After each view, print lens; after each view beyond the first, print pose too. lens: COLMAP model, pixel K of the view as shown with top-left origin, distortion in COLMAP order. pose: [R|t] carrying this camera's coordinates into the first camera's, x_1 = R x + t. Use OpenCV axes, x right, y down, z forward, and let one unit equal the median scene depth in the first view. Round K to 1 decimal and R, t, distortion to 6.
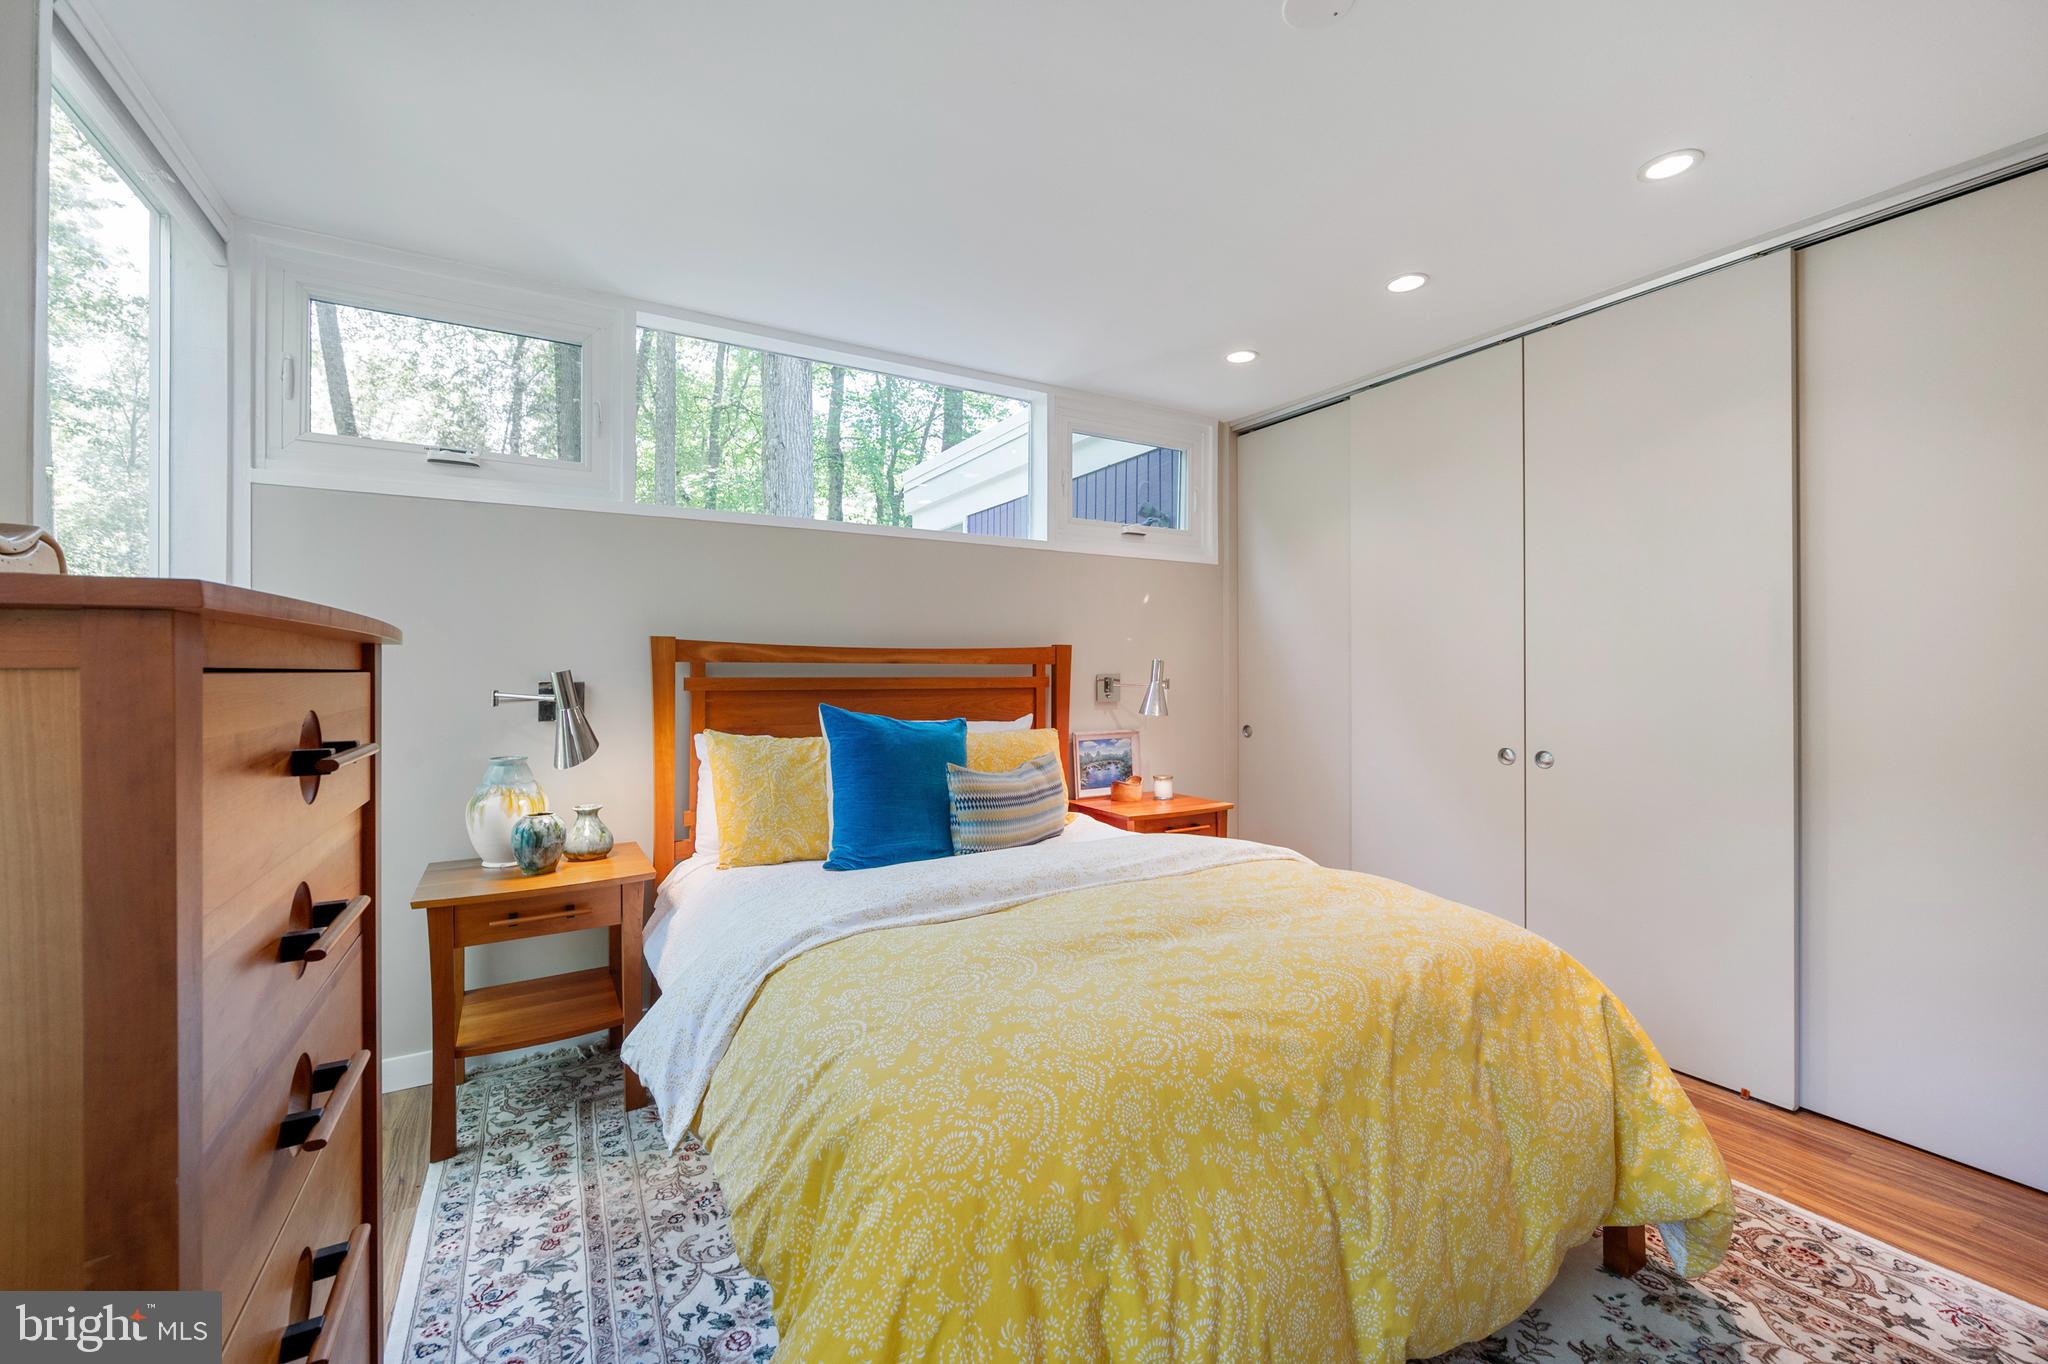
lens RADIAL K [[813.8, 0, 1012.8], [0, 813.8, 666.1], [0, 0, 1]] dist [0.000760, -0.000629]
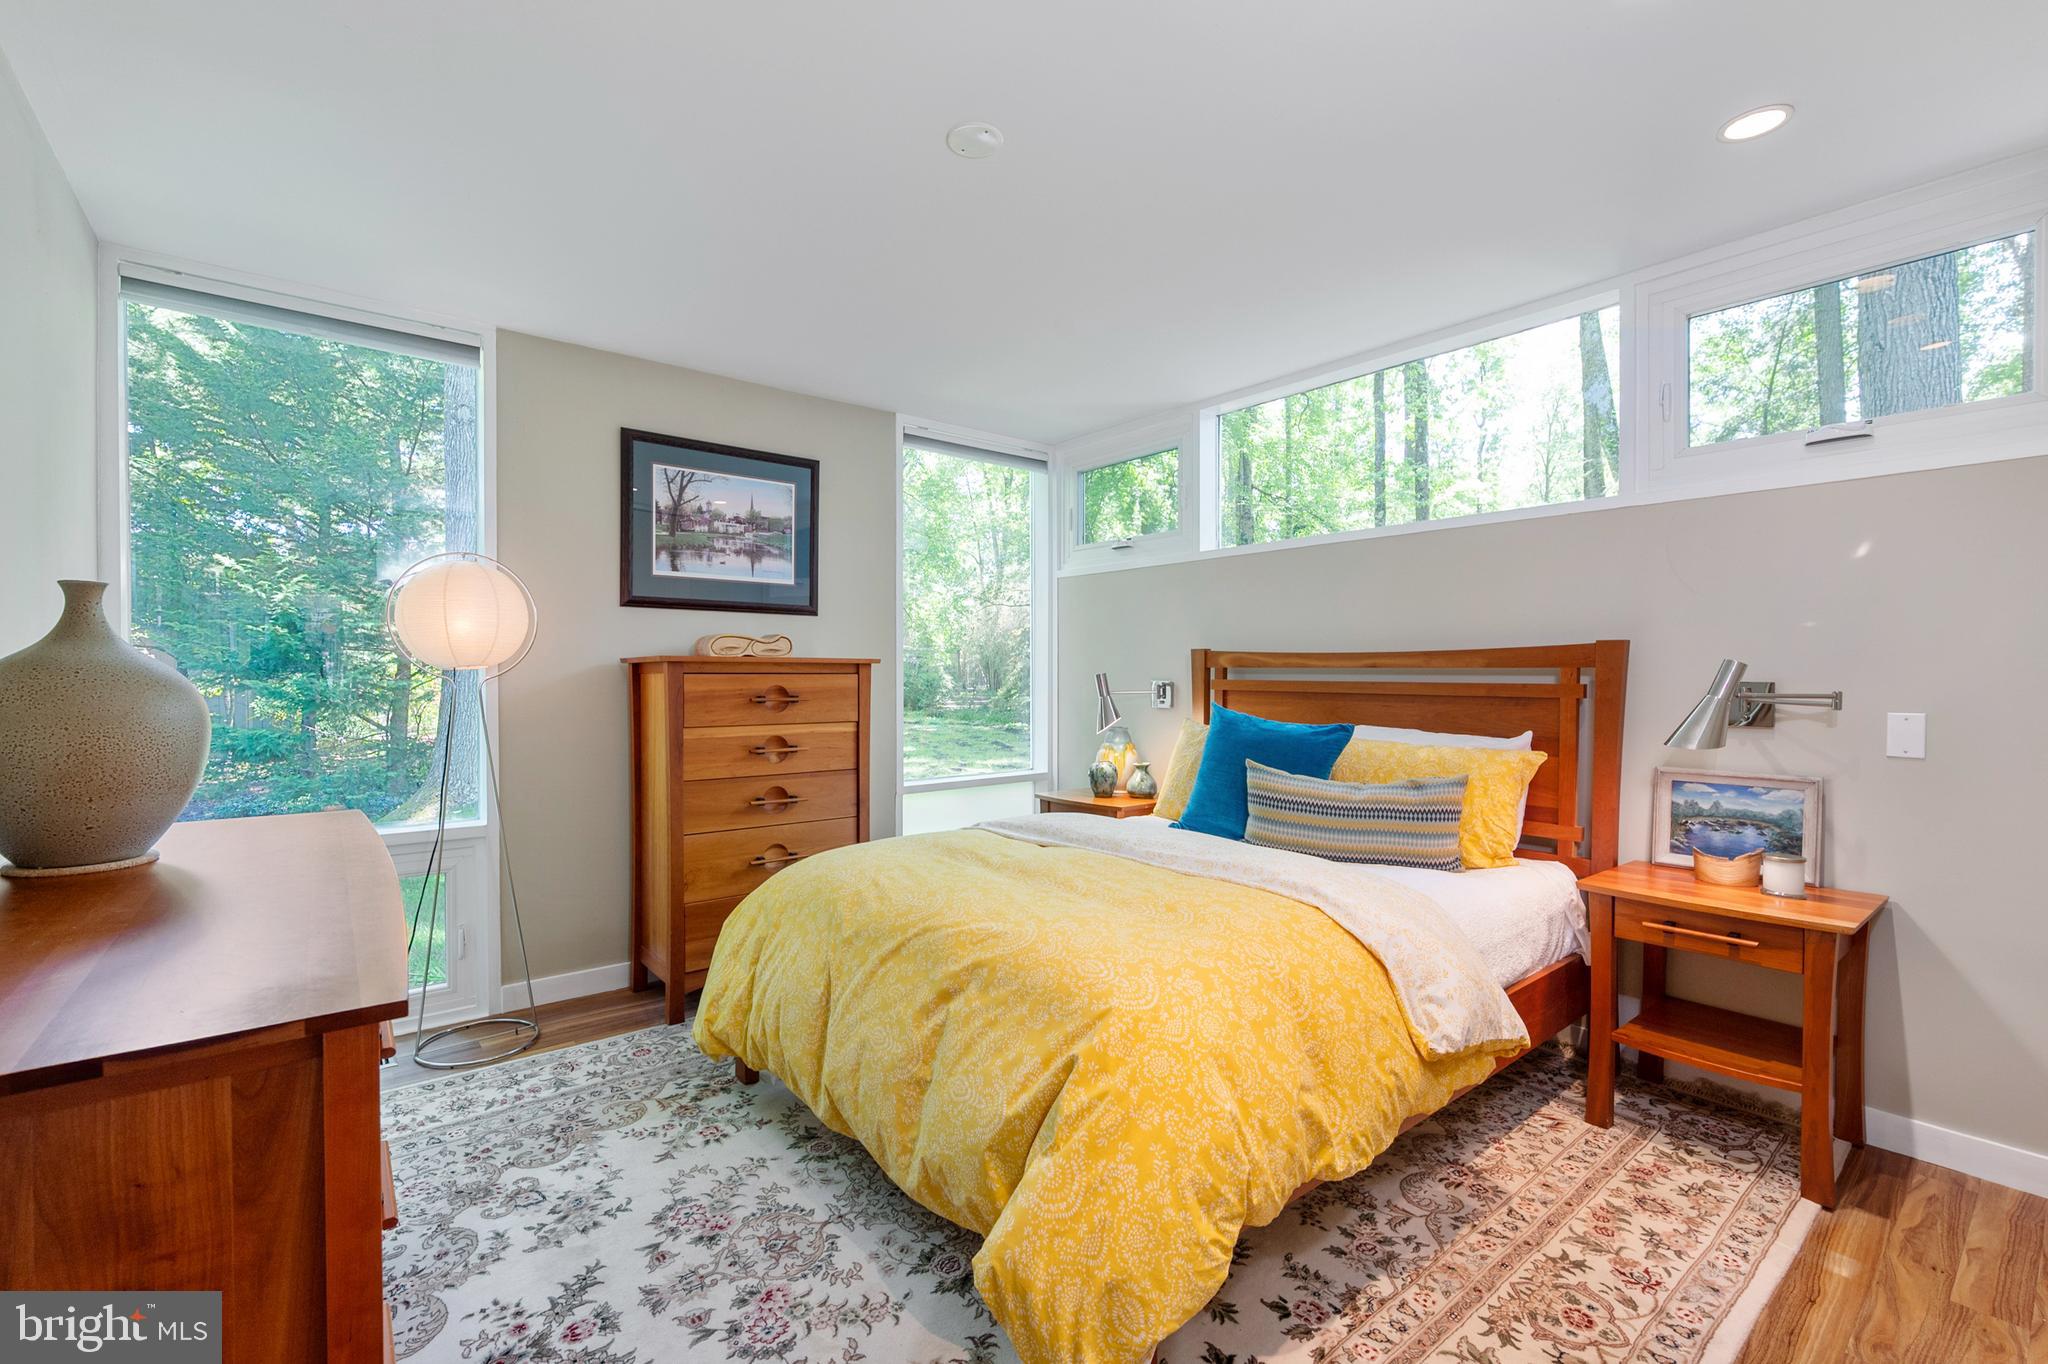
lens RADIAL K [[886.4, 0, 1030.2], [0, 886.4, 691.3], [0, 0, 1]] dist [0.002696, 0.000425]
pose [[0.163852, 0.023196, -0.986212, 0.716861], [0.003337, 0.999705, 0.024068, -0.001750], [0.986479, -0.007235, 0.163726, 0.349779]]
